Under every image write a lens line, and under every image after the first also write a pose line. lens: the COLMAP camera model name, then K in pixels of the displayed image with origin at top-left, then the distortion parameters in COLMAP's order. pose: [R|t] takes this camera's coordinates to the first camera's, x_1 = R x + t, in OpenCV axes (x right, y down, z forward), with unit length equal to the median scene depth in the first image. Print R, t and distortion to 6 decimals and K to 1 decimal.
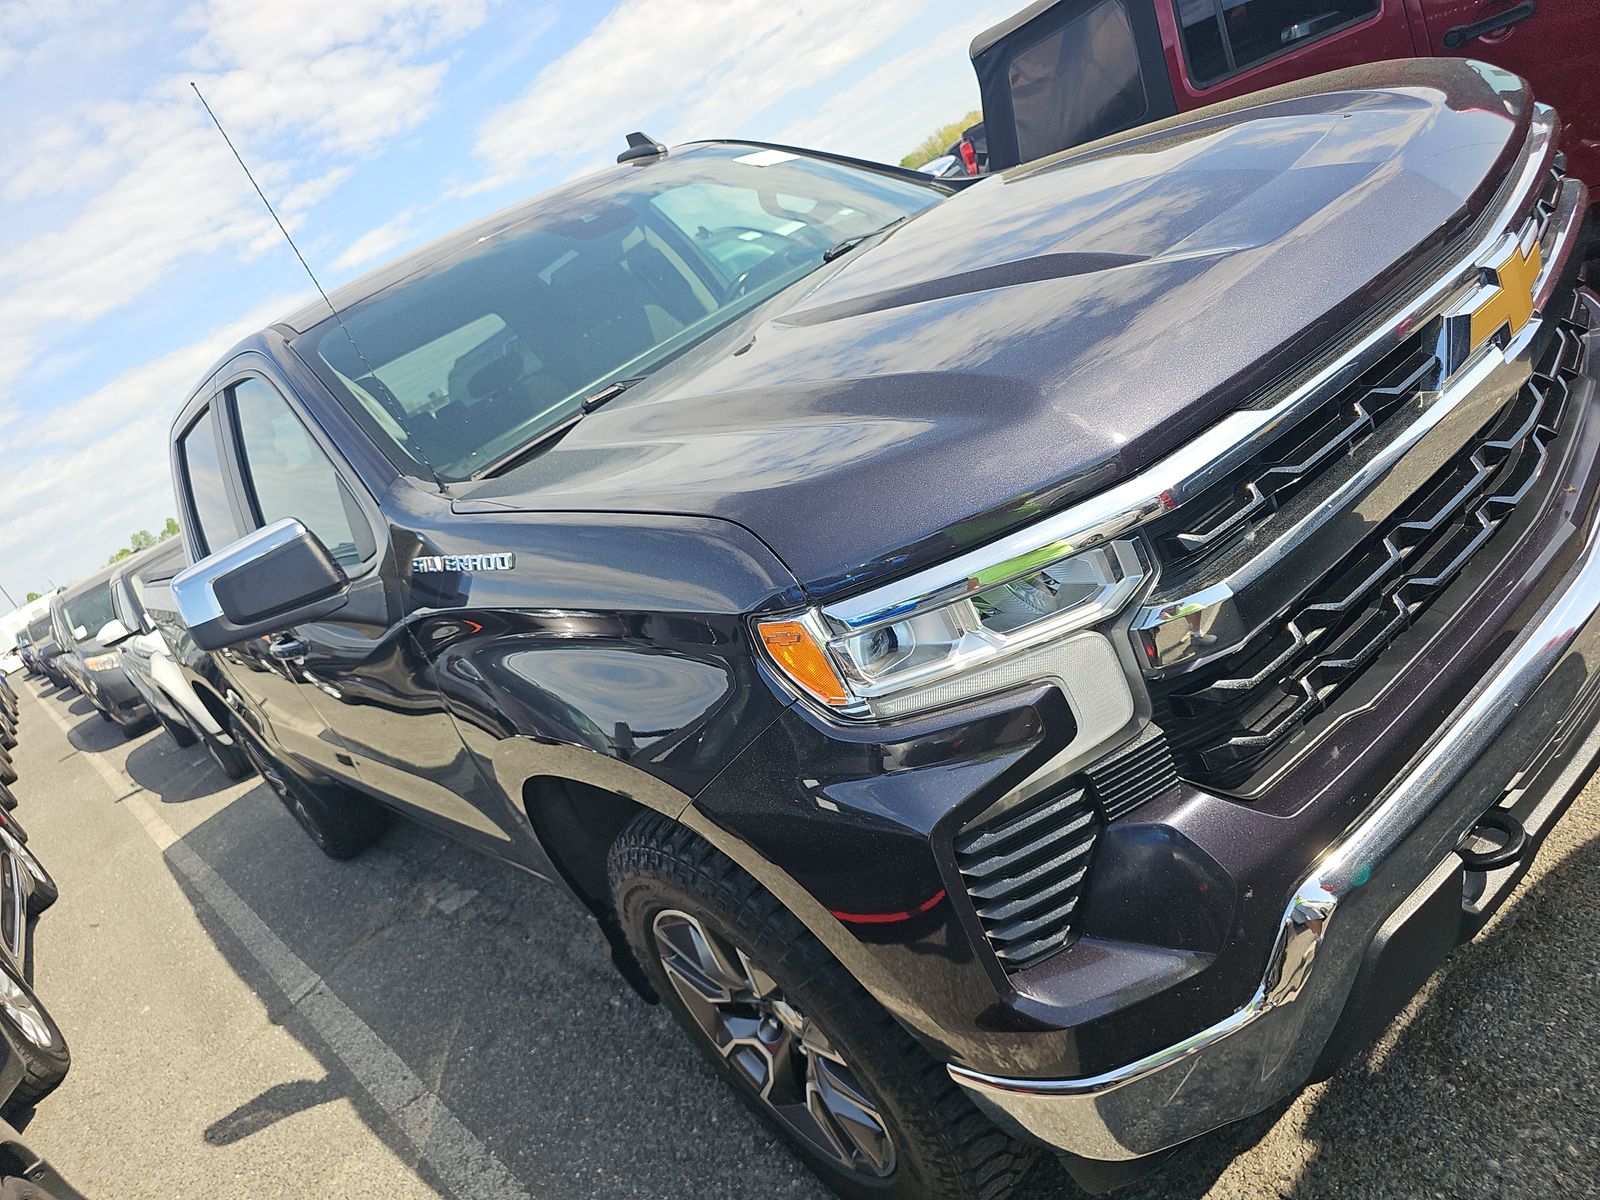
lens RADIAL K [[1075.5, 0, 790.1], [0, 1075.5, 604.1], [0, 0, 1]] dist [0.023647, -0.008745]
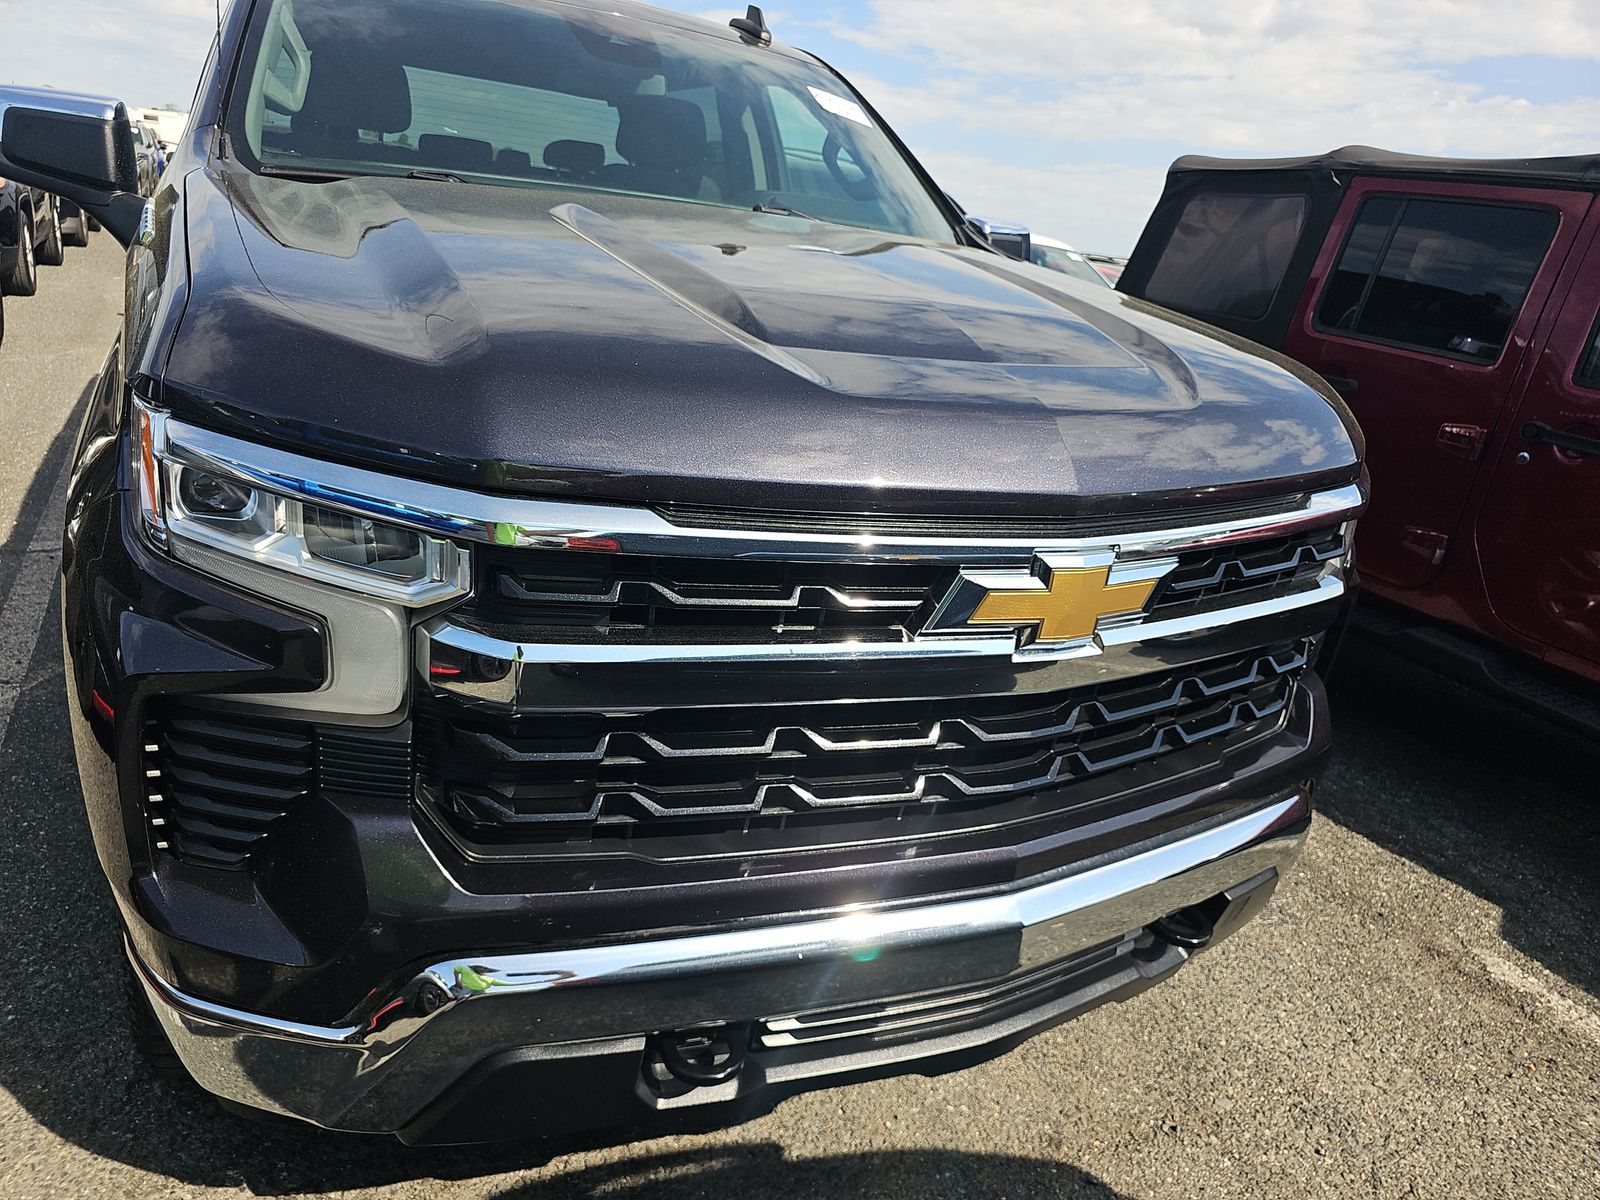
lens RADIAL K [[1075.5, 0, 805.1], [0, 1075.5, 607.8], [0, 0, 1]] dist [0.023647, -0.008745]
pose [[0.808199, 0.588430, -0.023747, 0.399921], [-0.586332, 0.807776, 0.060938, -0.164397], [0.055040, -0.035327, 0.997859, 0.056342]]
